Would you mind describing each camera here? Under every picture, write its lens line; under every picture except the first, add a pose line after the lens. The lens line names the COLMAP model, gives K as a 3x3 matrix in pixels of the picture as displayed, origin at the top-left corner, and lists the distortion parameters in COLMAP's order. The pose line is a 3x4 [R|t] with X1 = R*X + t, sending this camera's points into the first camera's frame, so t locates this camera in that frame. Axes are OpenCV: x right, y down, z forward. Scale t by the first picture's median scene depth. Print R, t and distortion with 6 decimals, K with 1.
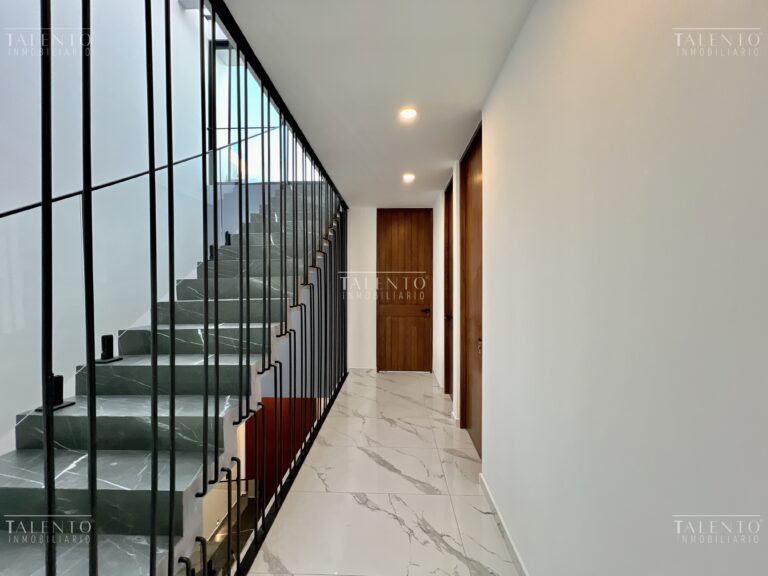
lens RADIAL K [[305.3, 0, 384.0], [0, 305.3, 288.0], [0, 0, 1]] dist [0.000079, 0.000081]
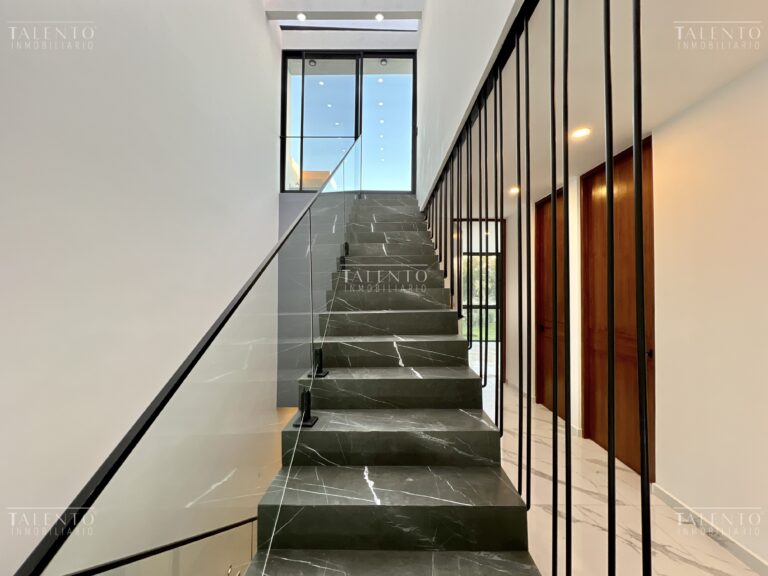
lens RADIAL K [[308.3, 0, 384.9], [0, 308.3, 290.4], [0, 0, 1]] dist [-0.001498, -0.000081]
pose [[0.999709, 0.001405, 0.024069, -0.905962], [-0.001024, 0.999874, -0.015815, -0.024407], [-0.024089, 0.015786, 0.999585, -0.013380]]
